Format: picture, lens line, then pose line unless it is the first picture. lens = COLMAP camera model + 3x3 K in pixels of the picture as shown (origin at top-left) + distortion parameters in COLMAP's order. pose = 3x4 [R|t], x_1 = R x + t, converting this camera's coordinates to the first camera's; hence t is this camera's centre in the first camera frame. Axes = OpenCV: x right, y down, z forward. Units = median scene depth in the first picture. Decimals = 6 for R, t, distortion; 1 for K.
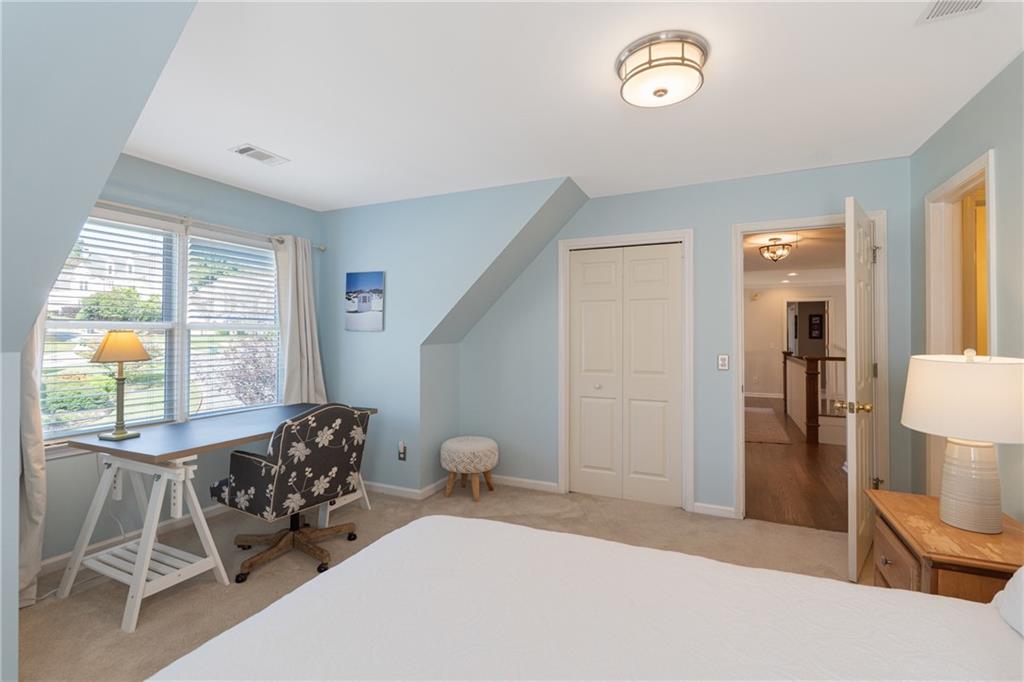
lens RADIAL K [[451.5, 0, 509.1], [0, 451.5, 336.5], [0, 0, 1]] dist [0.001617, 0.000343]
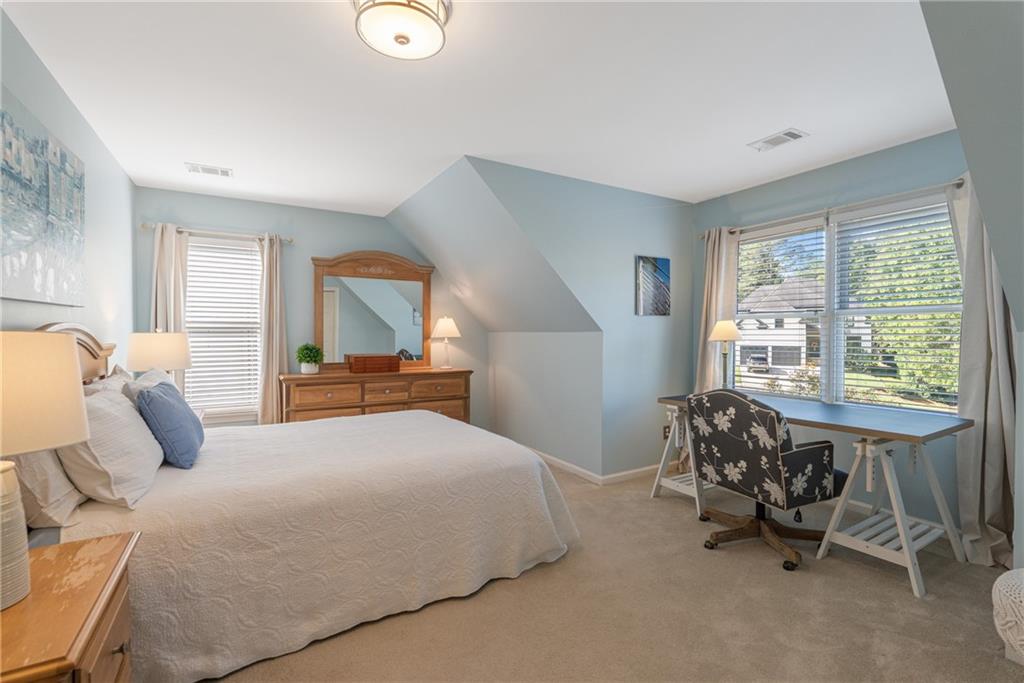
lens RADIAL K [[463.7, 0, 512.3], [0, 463.7, 351.2], [0, 0, 1]] dist [0.000535, 0.000146]
pose [[-0.560610, 0.023109, -0.827758, 0.671058], [-0.000848, 0.999594, 0.028480, 0.037915], [0.828080, 0.016668, -0.560363, 1.150727]]
